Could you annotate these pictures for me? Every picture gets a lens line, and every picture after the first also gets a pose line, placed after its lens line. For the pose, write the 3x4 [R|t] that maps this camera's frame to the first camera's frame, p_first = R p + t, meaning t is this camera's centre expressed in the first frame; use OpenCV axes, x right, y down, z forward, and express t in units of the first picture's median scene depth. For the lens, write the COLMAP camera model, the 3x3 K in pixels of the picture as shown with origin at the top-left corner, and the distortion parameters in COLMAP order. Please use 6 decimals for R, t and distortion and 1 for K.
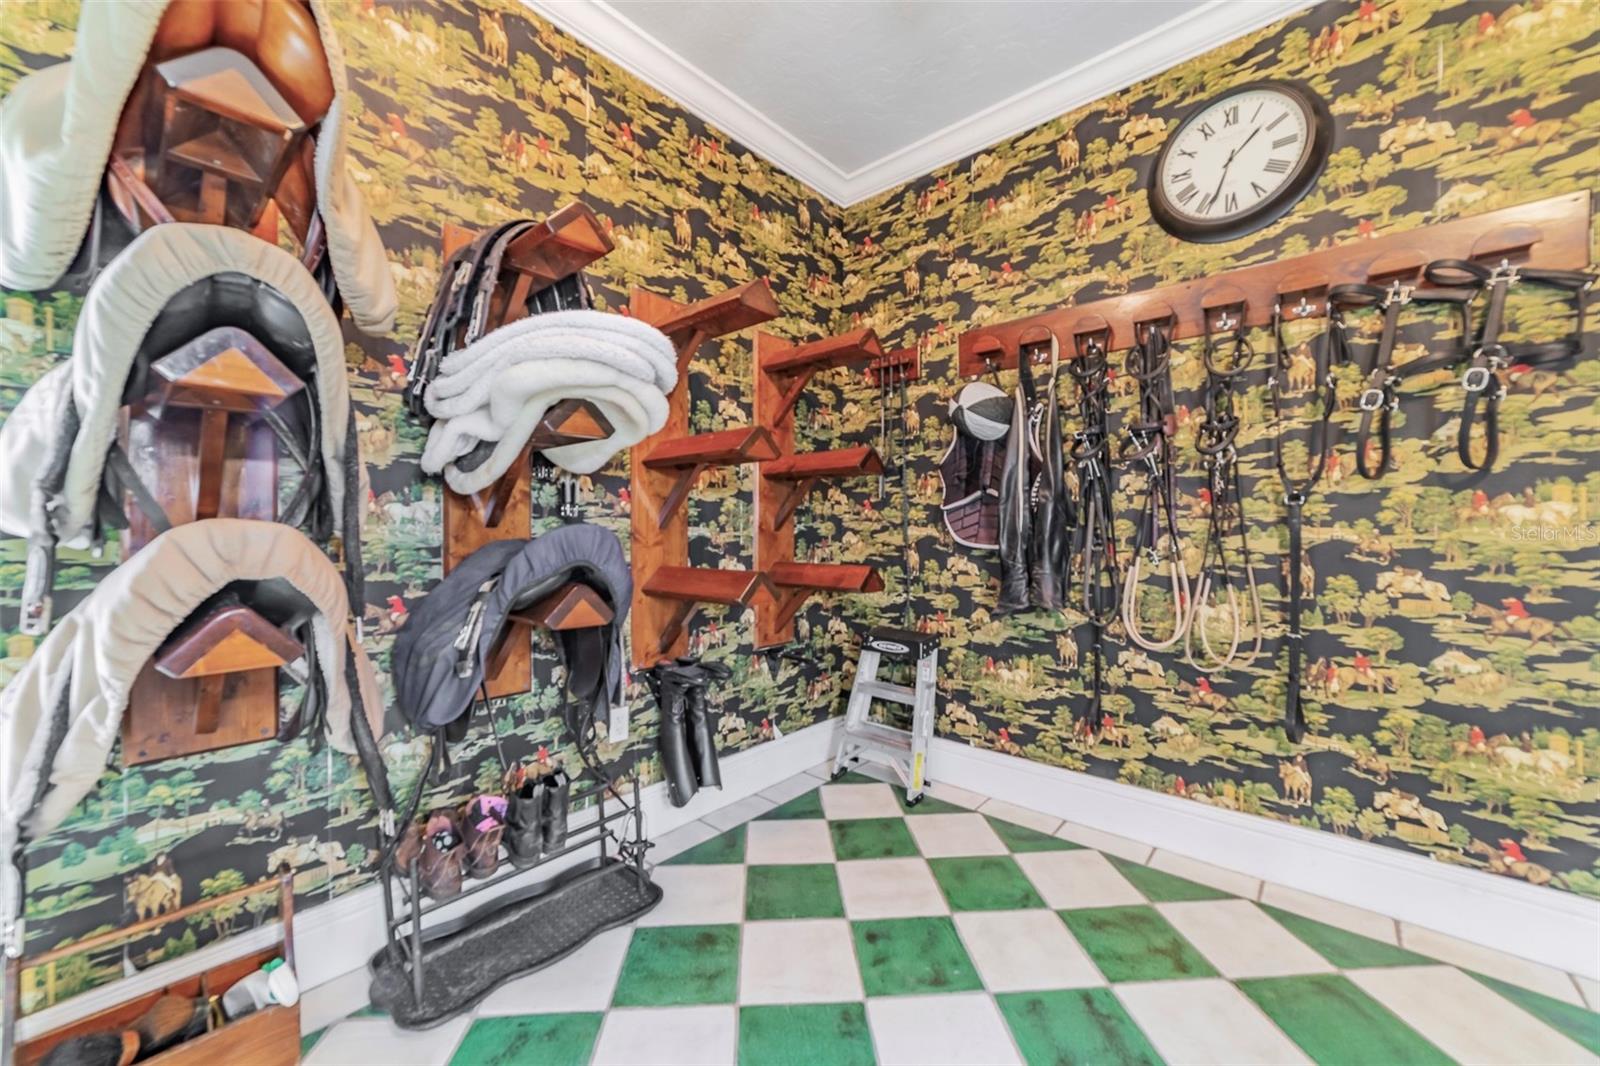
lens RADIAL K [[618.9, 0, 801.7], [0, 618.9, 532.4], [0, 0, 1]] dist [-0.007813, 0.002047]
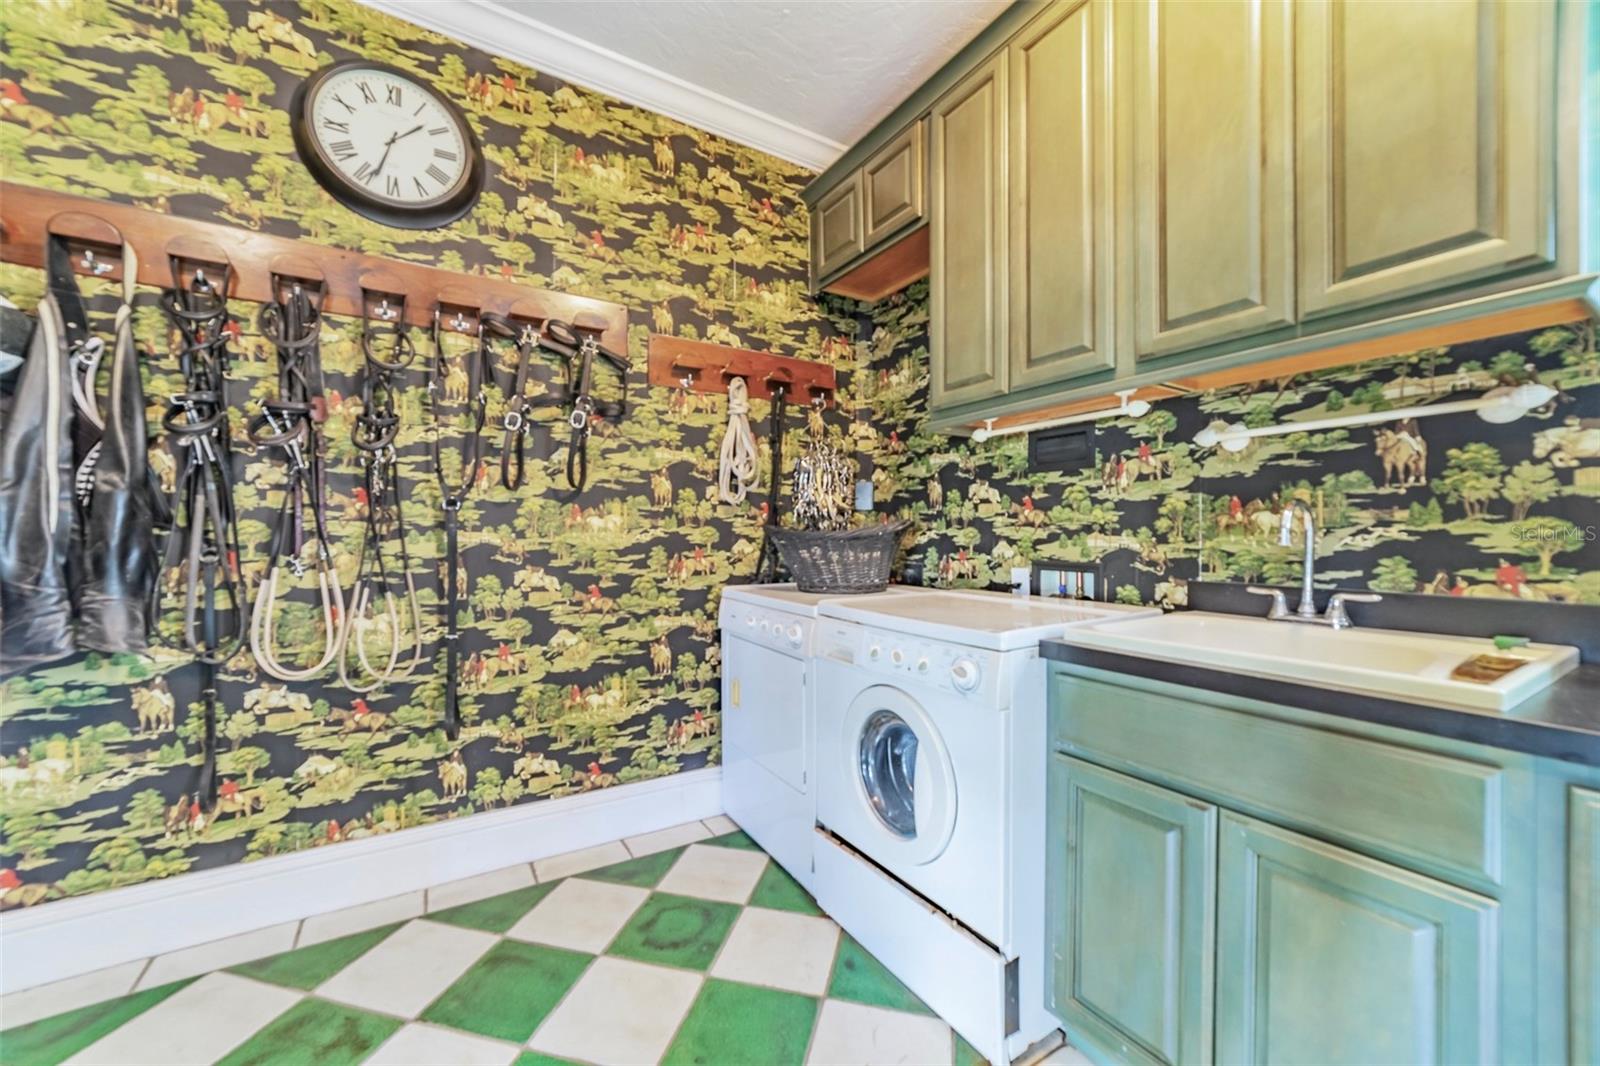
lens RADIAL K [[618.9, 0, 802.7], [0, 618.9, 534.3], [0, 0, 1]] dist [-0.007813, 0.002047]
pose [[0.293970, 0.002598, 0.955811, -0.016453], [0.000739, 0.999995, -0.002946, -0.000317], [-0.955814, 0.001573, 0.293967, 0.123806]]
